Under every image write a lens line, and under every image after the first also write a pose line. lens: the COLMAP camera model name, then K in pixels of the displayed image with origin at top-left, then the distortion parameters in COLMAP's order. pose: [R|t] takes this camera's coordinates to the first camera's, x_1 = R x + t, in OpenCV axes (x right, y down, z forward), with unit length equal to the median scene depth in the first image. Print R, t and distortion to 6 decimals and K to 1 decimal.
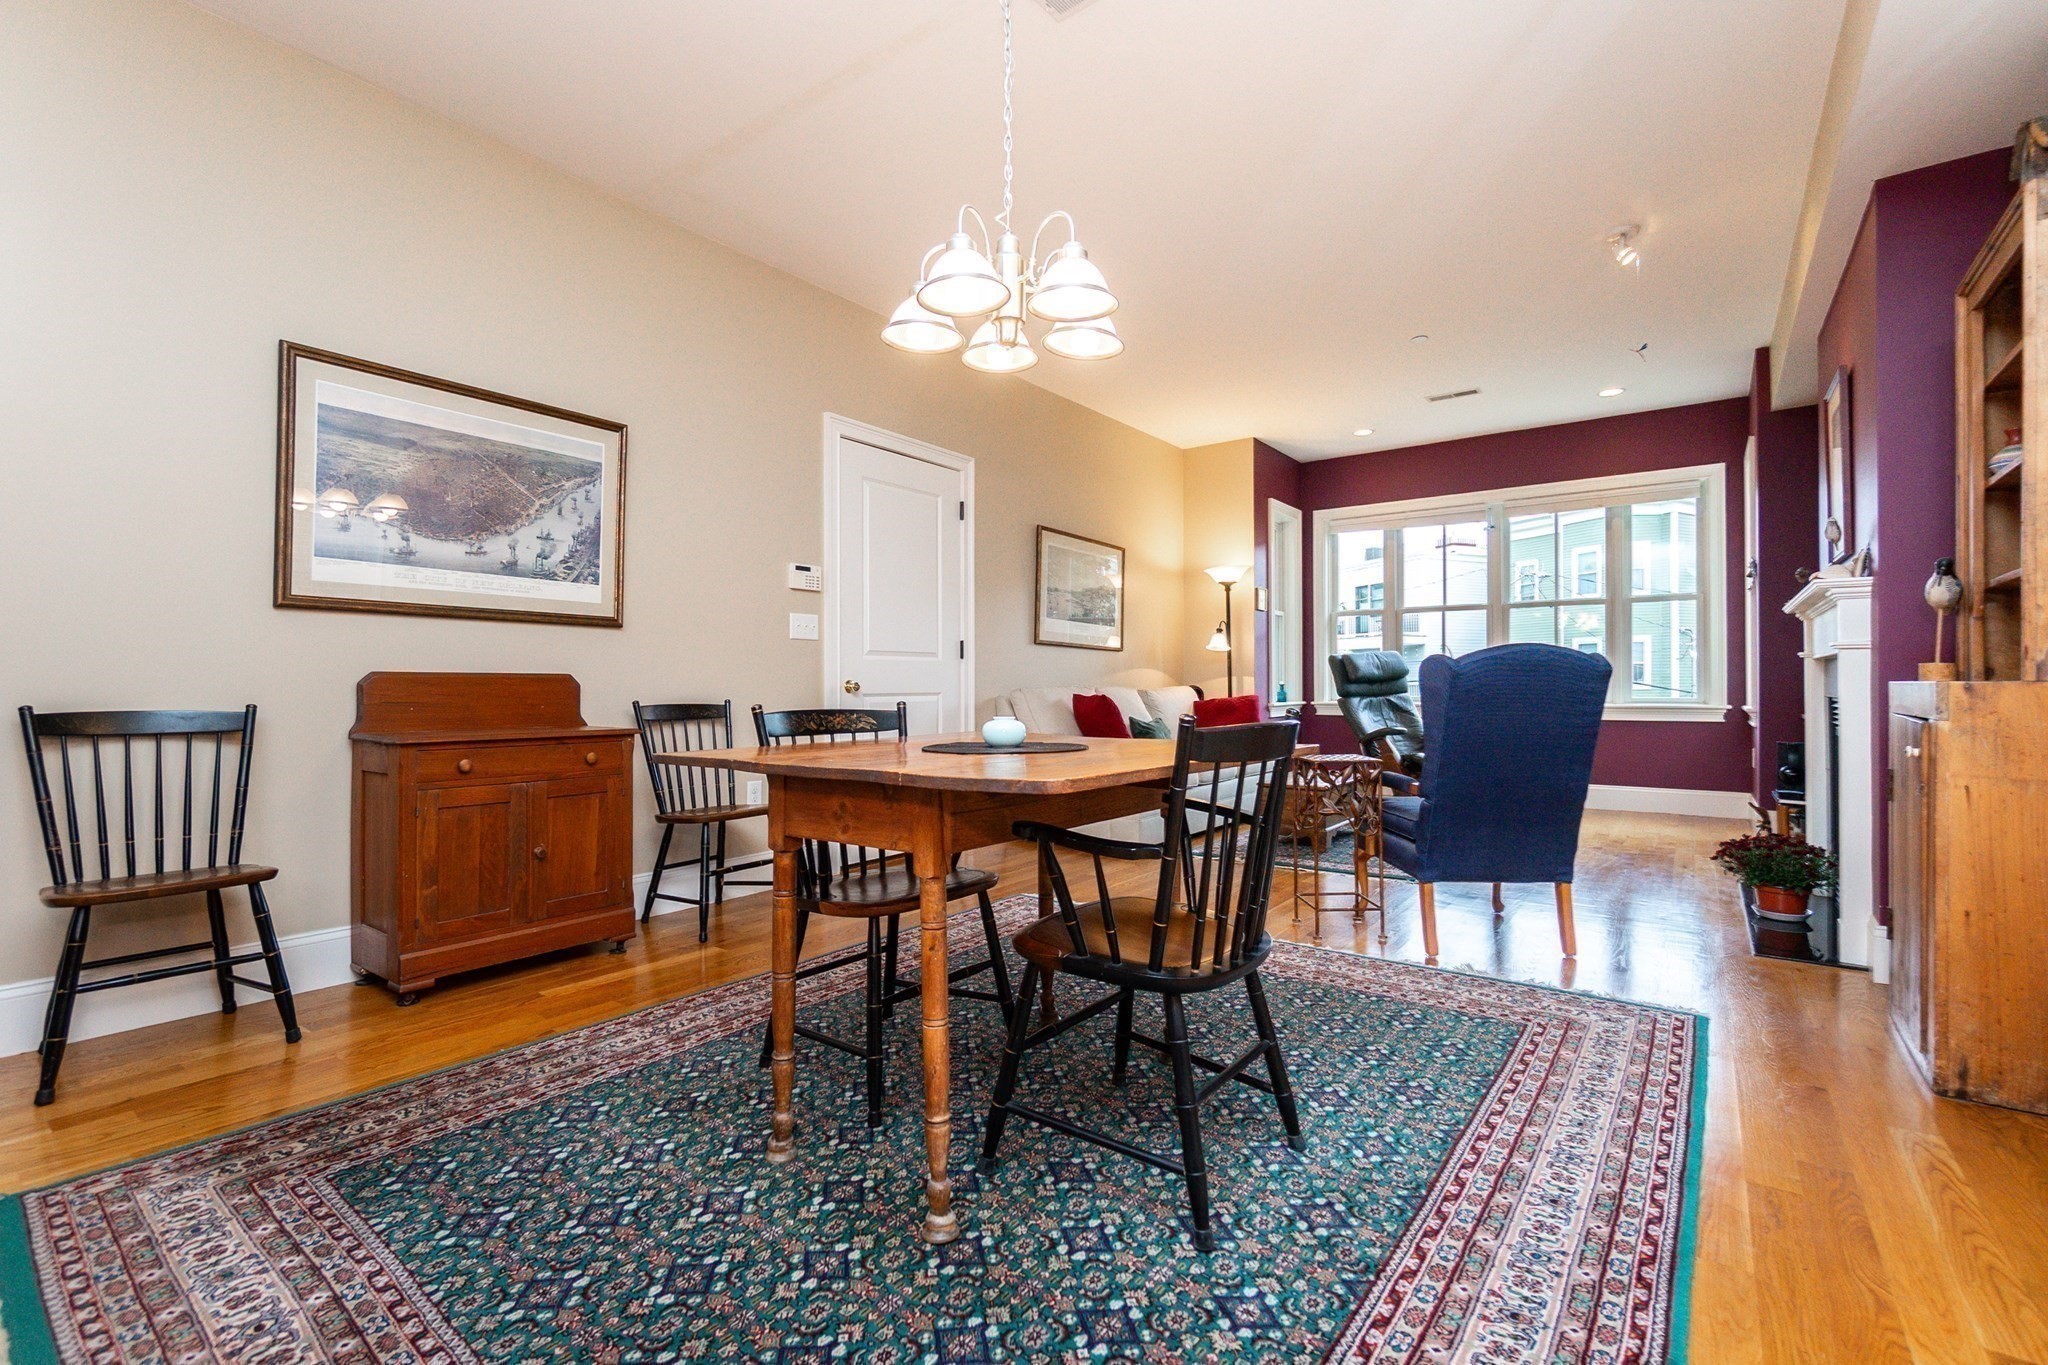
lens RADIAL K [[902.2, 0, 1005.8], [0, 902.2, 669.6], [0, 0, 1]] dist [-0.002970, -0.000558]
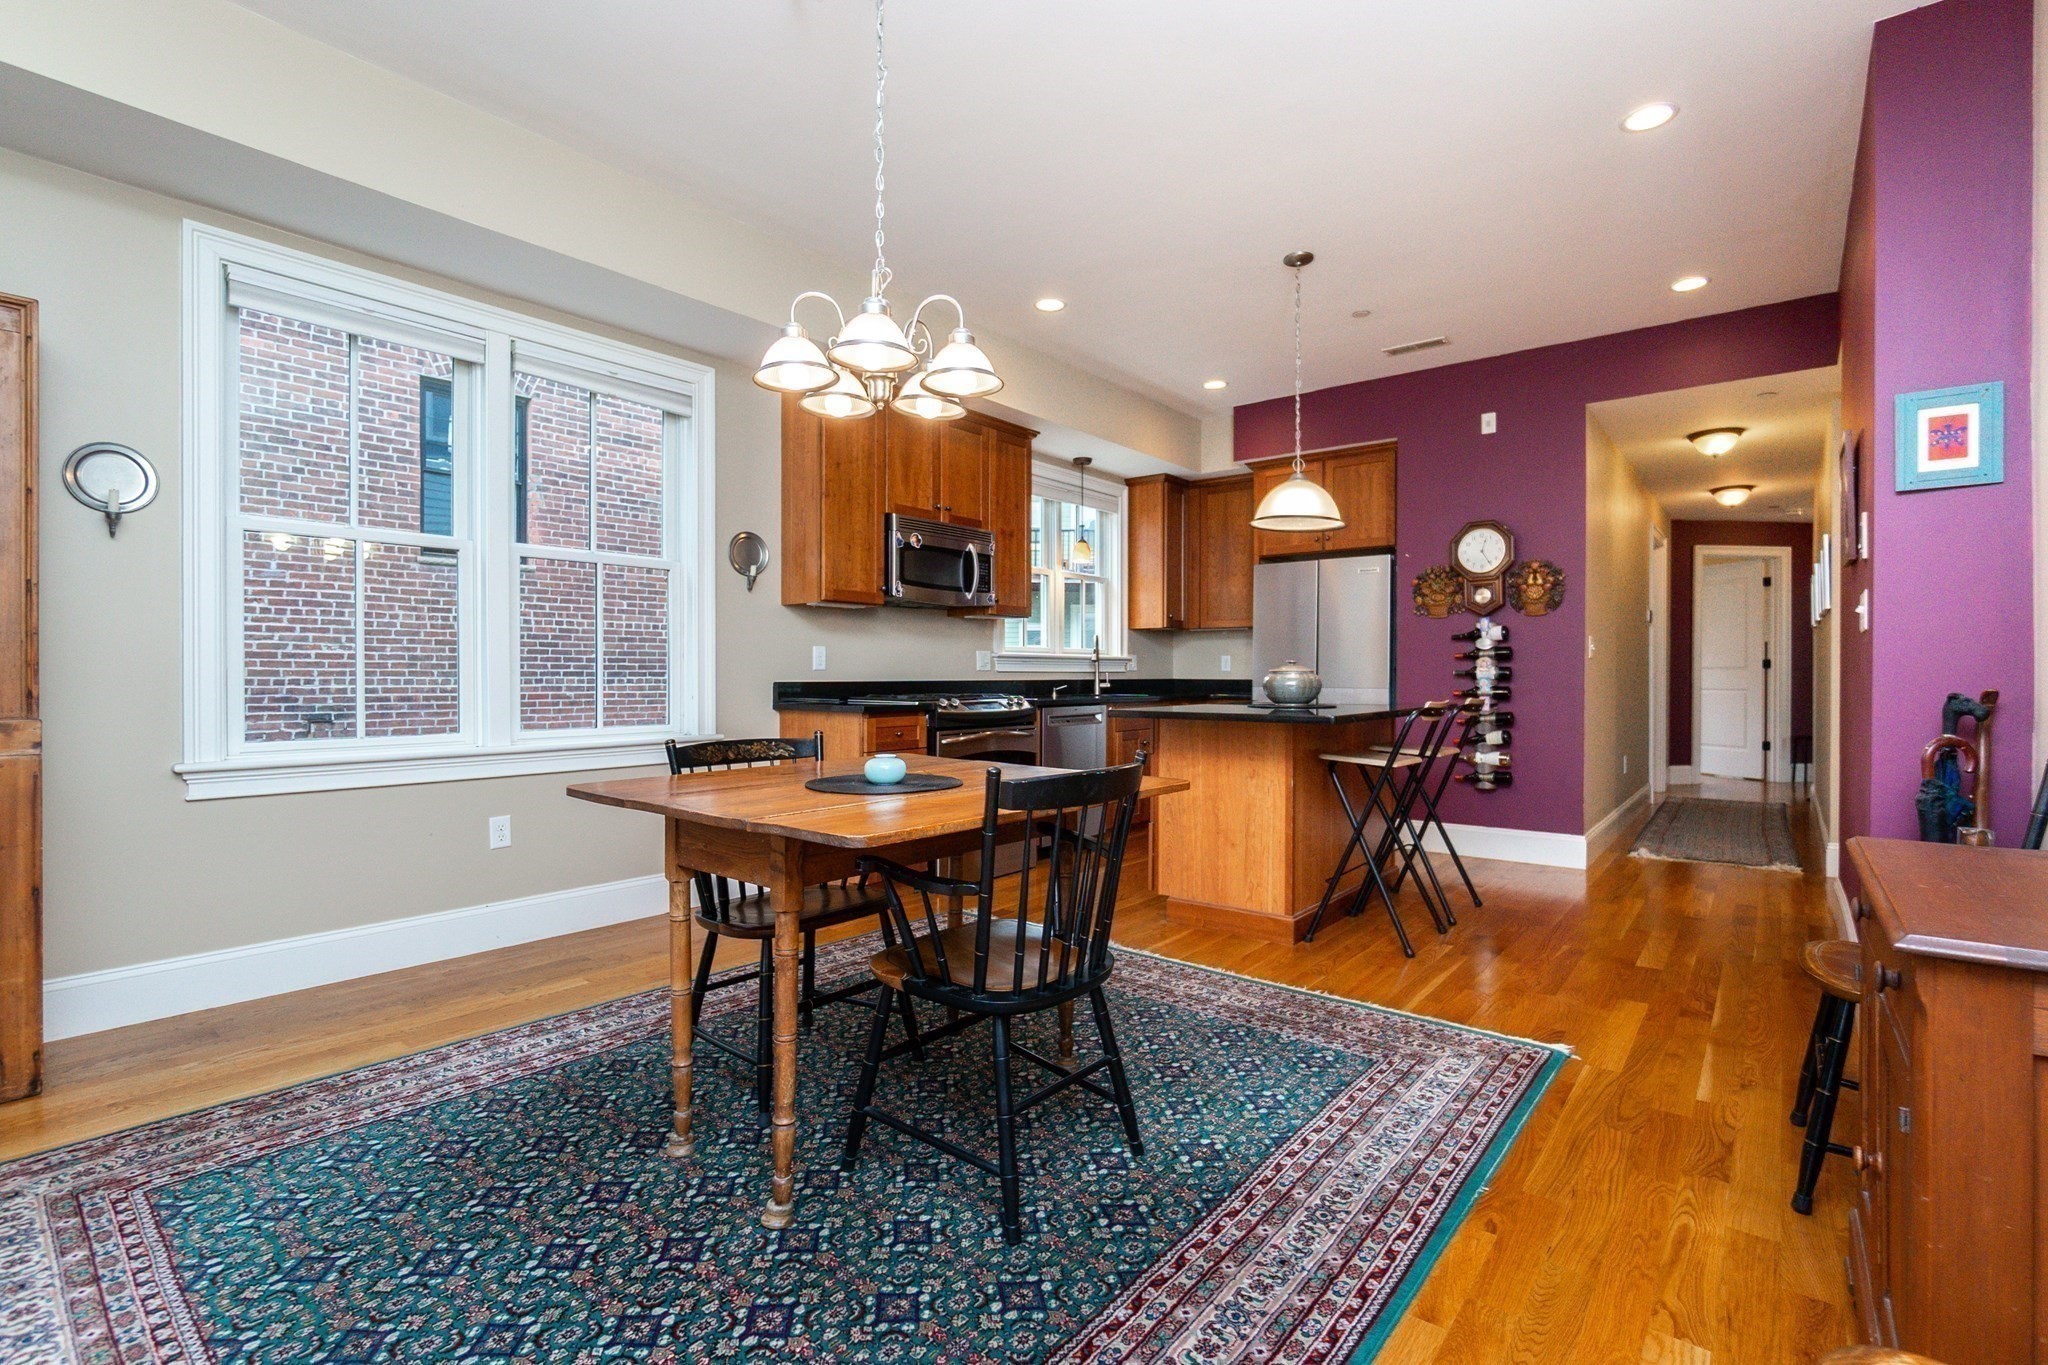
lens RADIAL K [[942.2, 0, 1019.8], [0, 942.2, 680.8], [0, 0, 1]] dist [-0.014468, 0.005855]
pose [[-0.999371, -0.000078, 0.035449, -0.111076], [-0.000369, 0.999966, -0.008197, -0.014566], [-0.035447, -0.008205, -0.999338, 1.188805]]
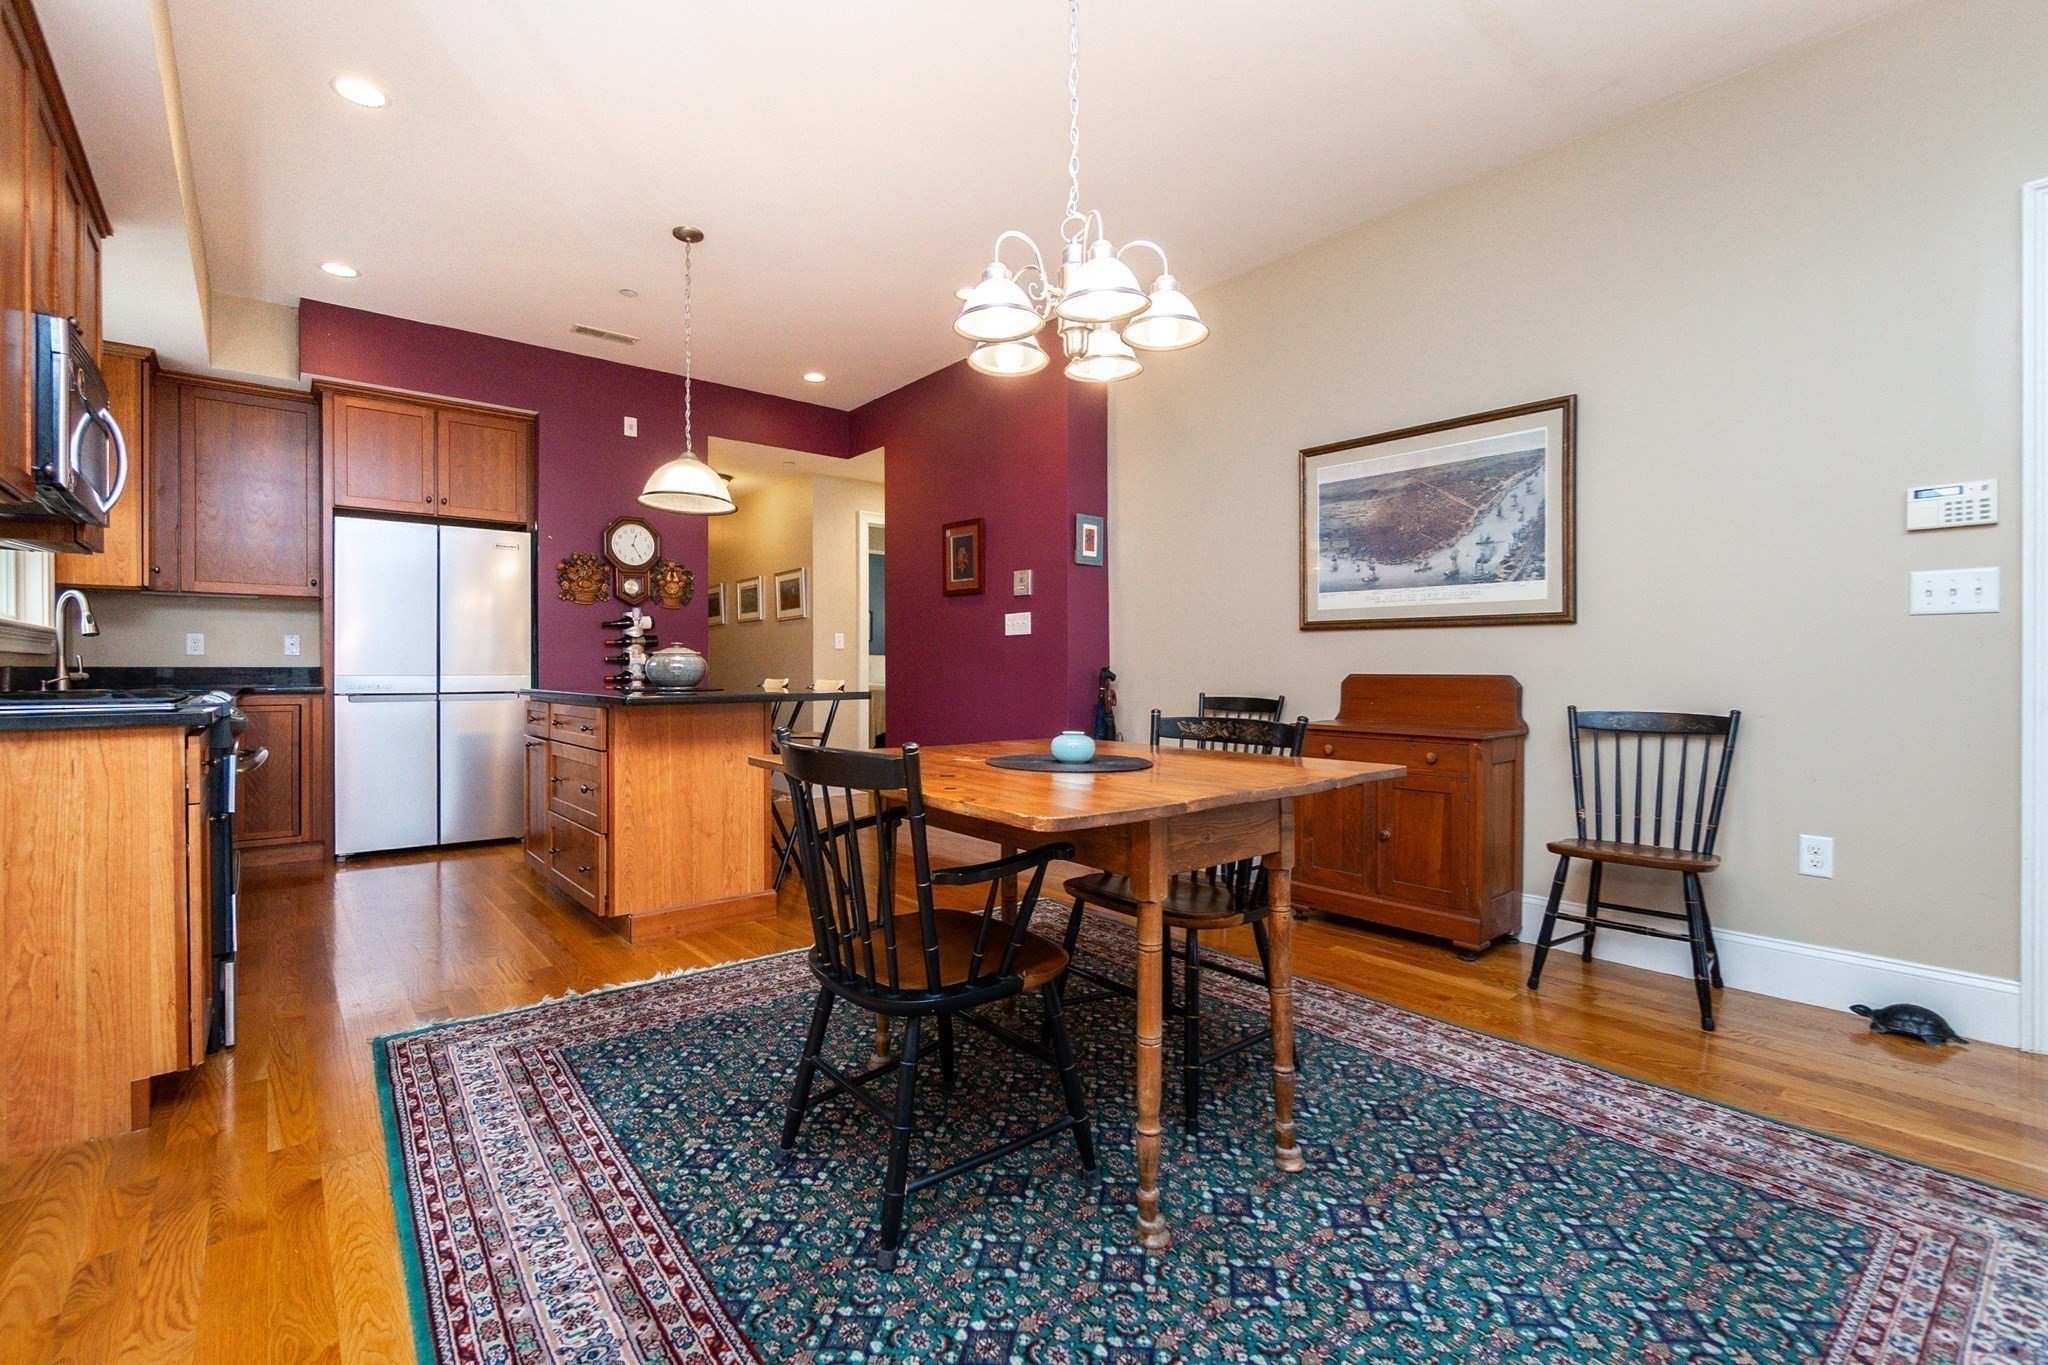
lens RADIAL K [[896.2, 0, 1027.1], [0, 896.2, 669.0], [0, 0, 1]] dist [0.001255, -0.003570]
pose [[-0.212713, 0.003433, -0.977109, 0.553444], [0.017105, 0.999854, -0.000210, -0.010427], [0.976965, -0.016758, -0.212740, 0.657494]]
